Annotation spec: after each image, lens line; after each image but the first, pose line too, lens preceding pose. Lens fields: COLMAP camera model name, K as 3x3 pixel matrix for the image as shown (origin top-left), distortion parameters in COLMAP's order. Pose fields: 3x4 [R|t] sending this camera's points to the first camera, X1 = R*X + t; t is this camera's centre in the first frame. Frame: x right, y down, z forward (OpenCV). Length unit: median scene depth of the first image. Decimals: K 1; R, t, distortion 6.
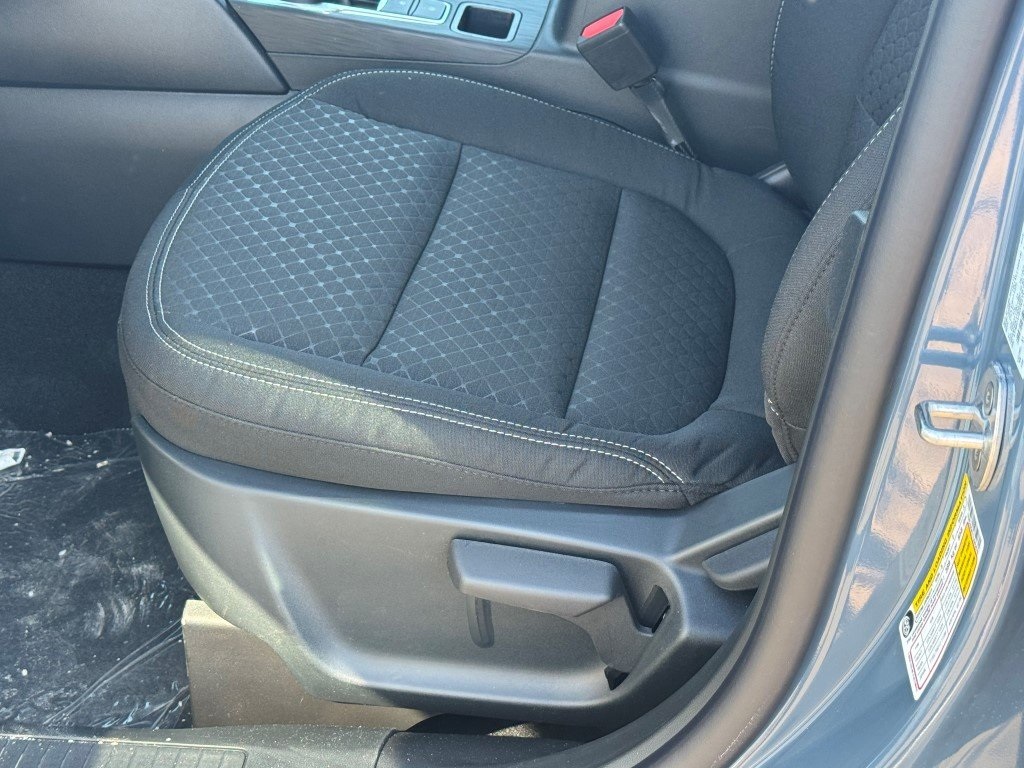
lens RADIAL K [[1631.8, 0, 514.2], [0, 1631.8, 380.6], [0, 0, 1]] dist [0.081916, 0.000000]
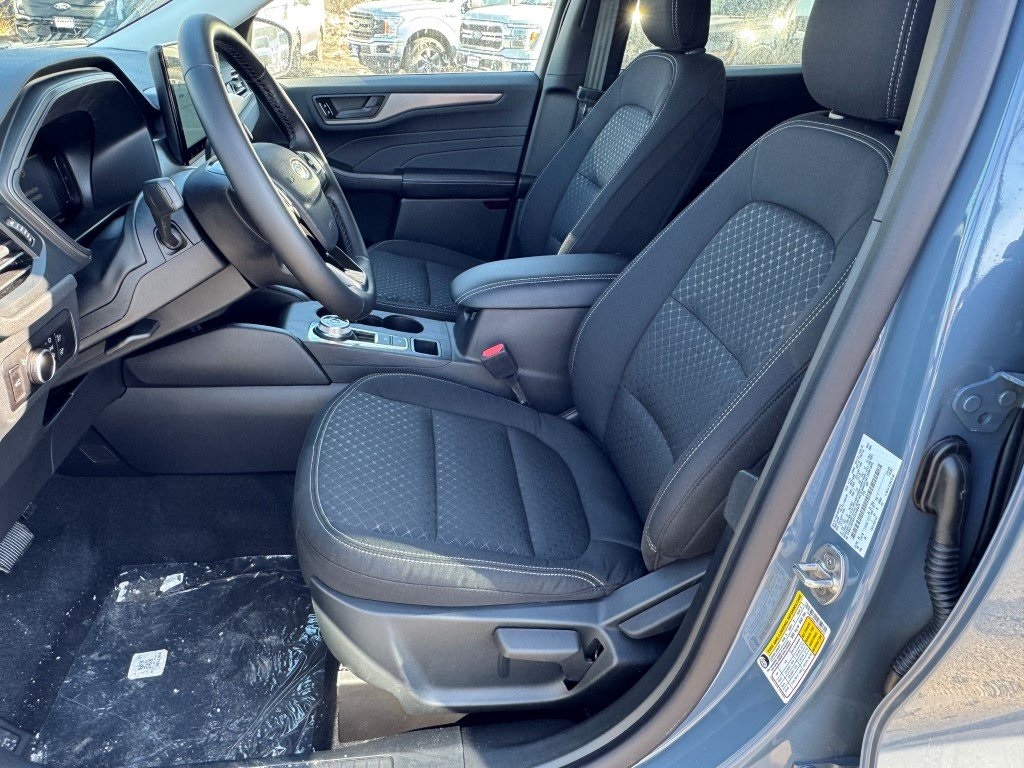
lens RADIAL K [[709.9, 0, 508.3], [0, 709.9, 389.4], [0, 0, 1]] dist [-0.025235, 0.023367]
pose [[0.958347, -0.040022, 0.282787, -0.239767], [0.067758, 0.993725, -0.088987, -0.105421], [-0.277452, 0.104442, 0.955046, 0.149938]]
